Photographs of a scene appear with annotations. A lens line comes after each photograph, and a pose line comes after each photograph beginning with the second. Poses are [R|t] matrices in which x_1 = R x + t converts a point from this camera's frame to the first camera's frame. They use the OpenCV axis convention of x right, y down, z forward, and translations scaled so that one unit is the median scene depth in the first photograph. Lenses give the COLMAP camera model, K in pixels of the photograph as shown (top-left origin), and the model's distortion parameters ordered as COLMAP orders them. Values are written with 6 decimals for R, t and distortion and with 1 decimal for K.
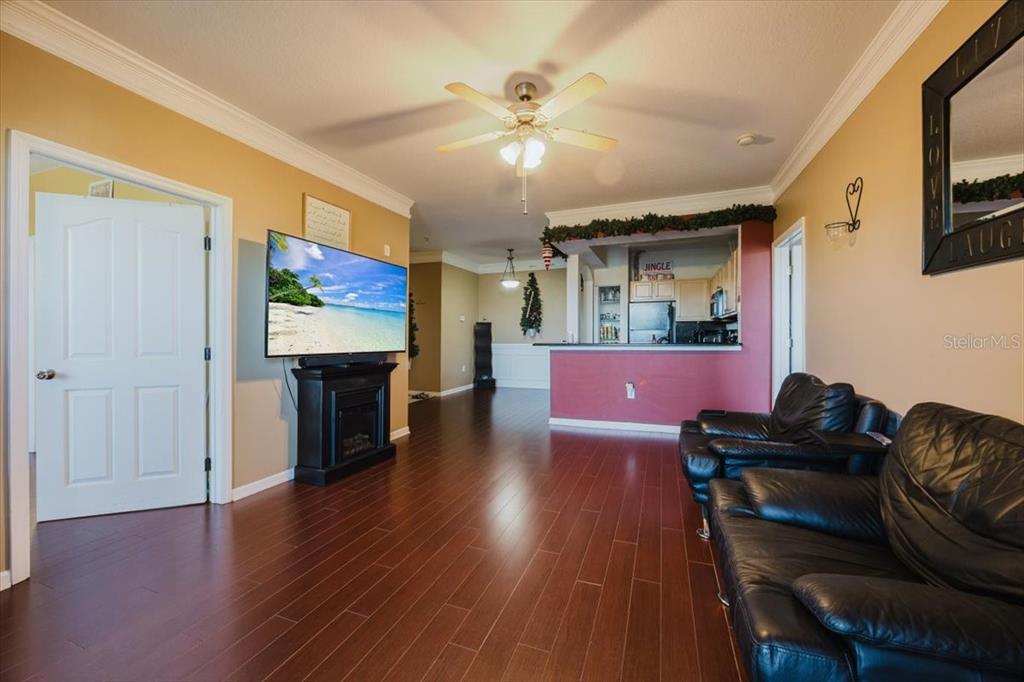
lens RADIAL K [[394.7, 0, 515.4], [0, 394.7, 336.9], [0, 0, 1]] dist [0.000022, 0.000042]
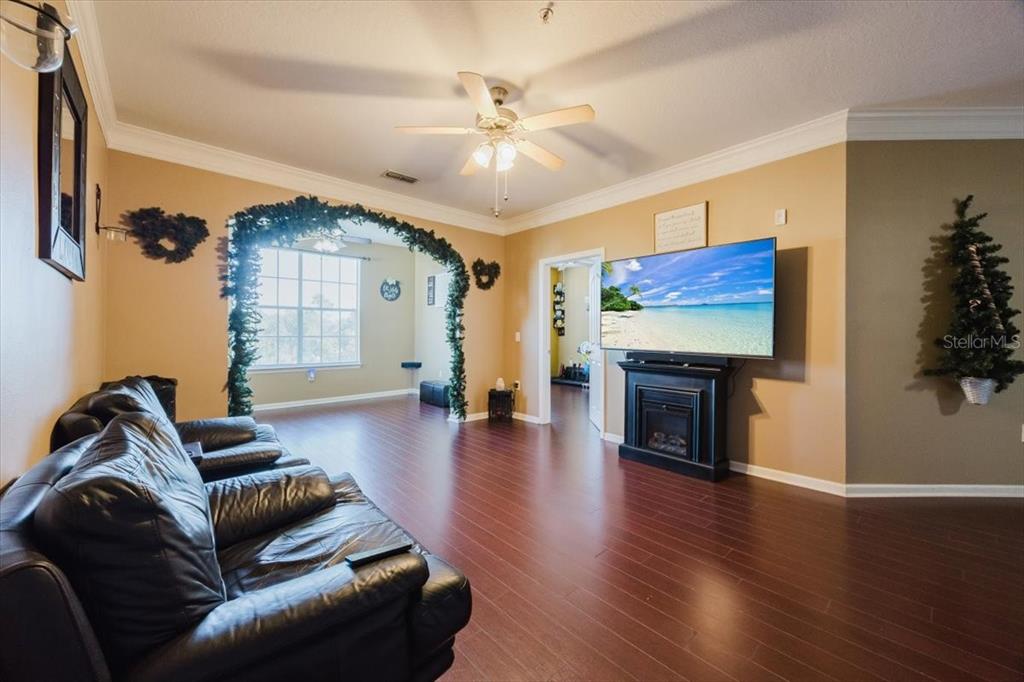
lens RADIAL K [[394.7, 0, 515.4], [0, 394.7, 336.9], [0, 0, 1]] dist [0.000022, 0.000042]
pose [[-0.454013, 0.009409, -0.890945, 0.746523], [-0.002055, 0.999931, 0.011607, -0.008294], [0.890993, 0.007100, -0.453962, 1.224739]]
